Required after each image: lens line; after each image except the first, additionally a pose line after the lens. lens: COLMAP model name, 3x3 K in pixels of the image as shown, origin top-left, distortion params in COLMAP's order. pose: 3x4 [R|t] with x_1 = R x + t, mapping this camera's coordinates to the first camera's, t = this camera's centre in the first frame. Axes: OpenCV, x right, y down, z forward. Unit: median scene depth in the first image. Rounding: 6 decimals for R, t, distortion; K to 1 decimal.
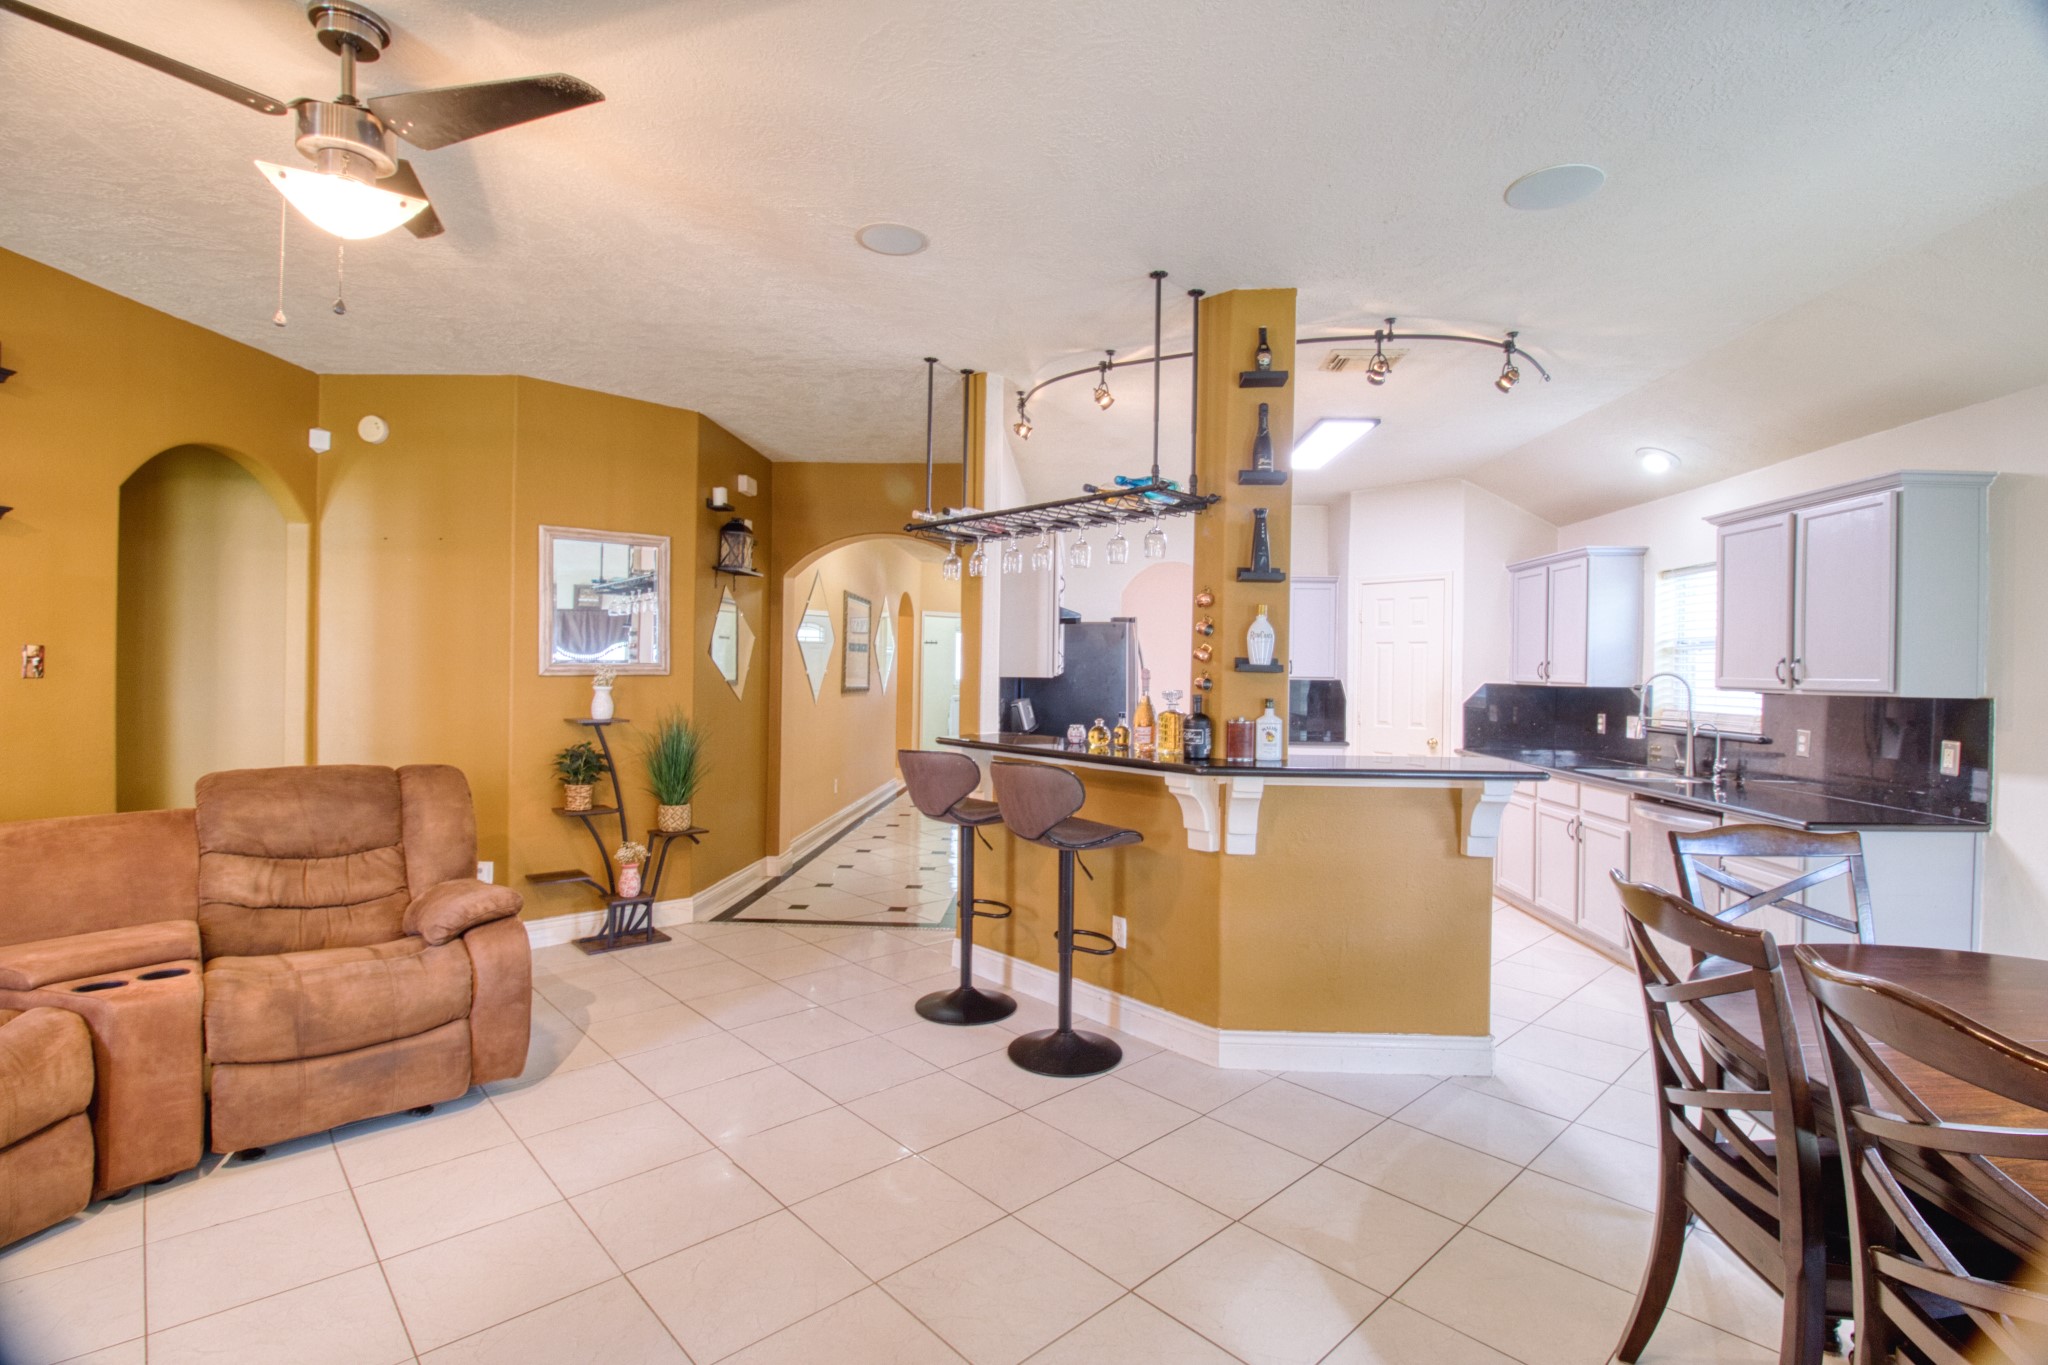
lens RADIAL K [[975.7, 0, 1023.3], [0, 975.7, 669.4], [0, 0, 1]] dist [0.004246, -0.013412]
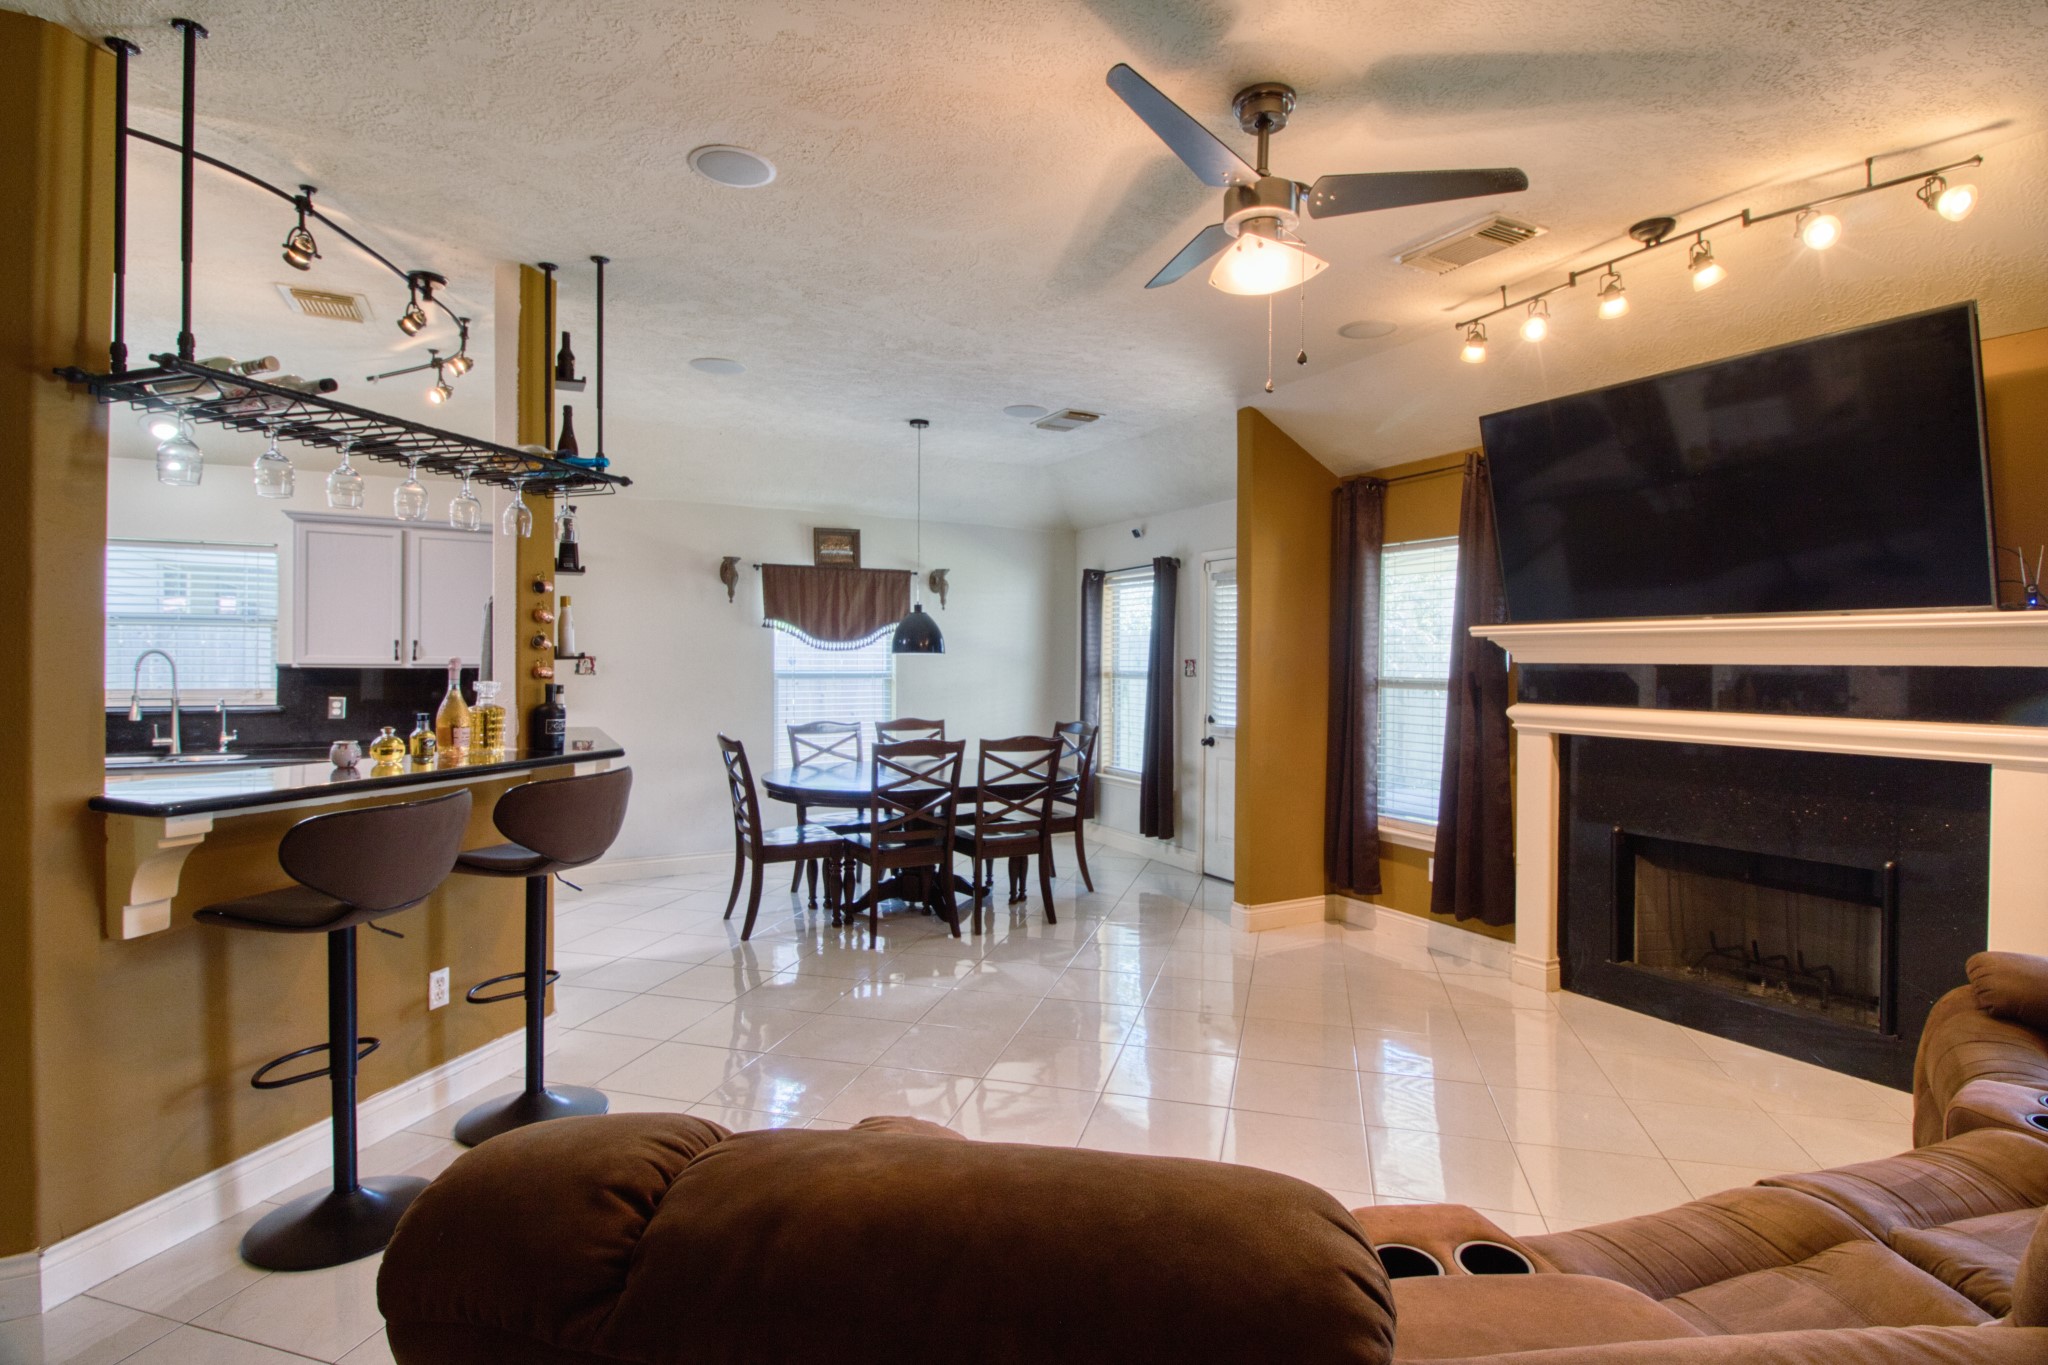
lens RADIAL K [[975.7, 0, 1039.2], [0, 975.7, 666.6], [0, 0, 1]] dist [0.004246, -0.013412]
pose [[-0.533848, -0.023761, 0.845247, -0.826319], [-0.013990, 0.999716, 0.019267, -0.015551], [-0.845465, -0.001540, -0.534029, 1.010923]]
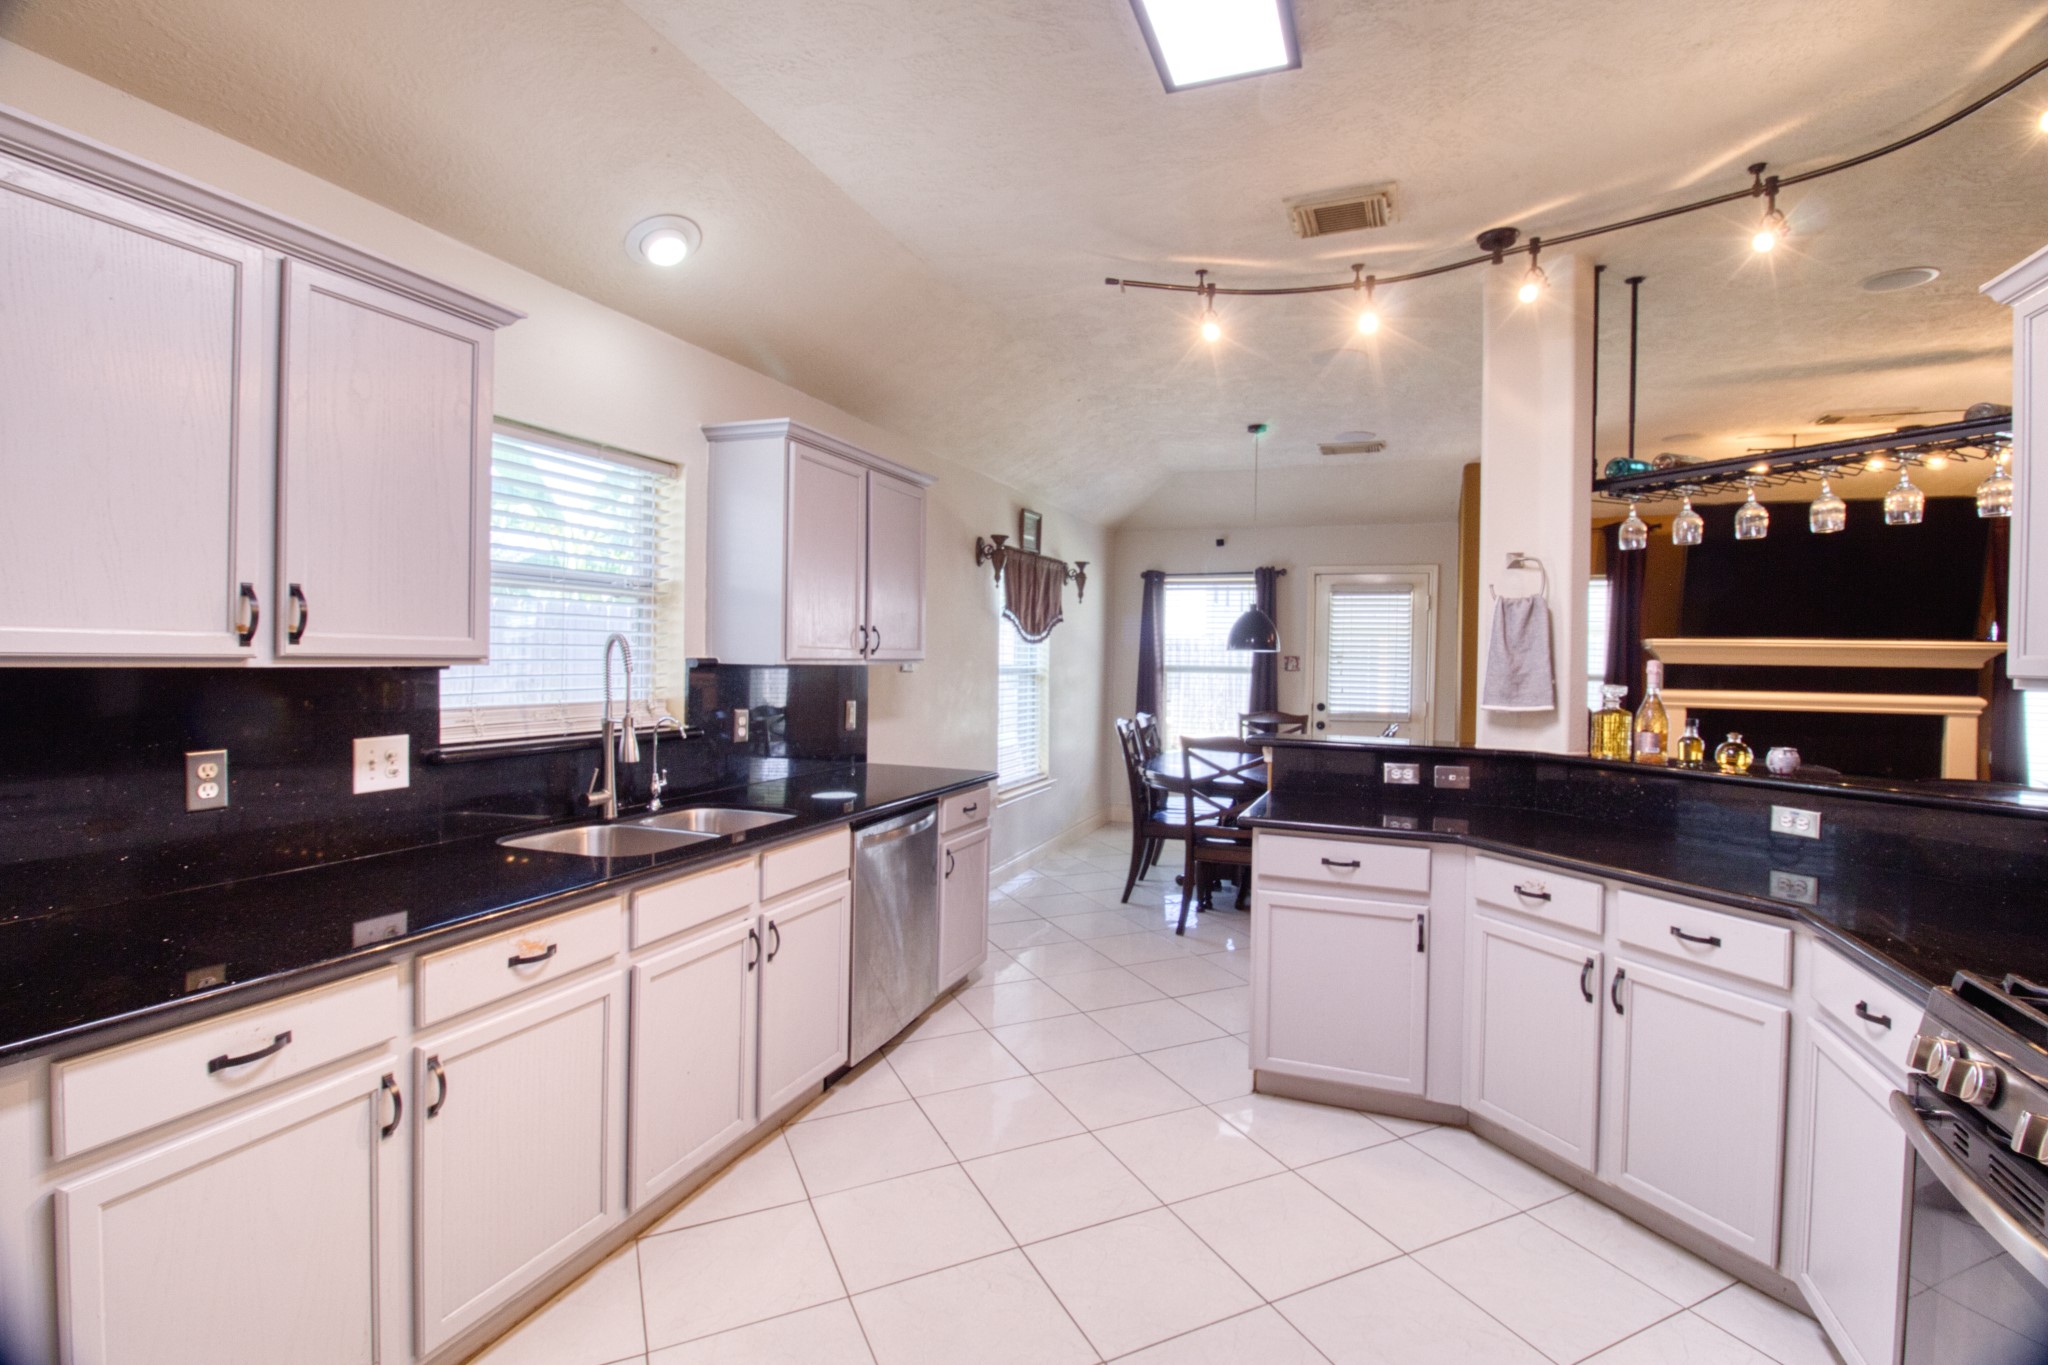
lens RADIAL K [[975.7, 0, 1019.4], [0, 975.7, 673.4], [0, 0, 1]] dist [0.004246, -0.013412]
pose [[-0.954233, -0.034541, 0.297063, 0.381720], [-0.029131, 0.999320, 0.022622, 0.007116], [-0.297642, 0.012933, -0.954590, 1.915110]]
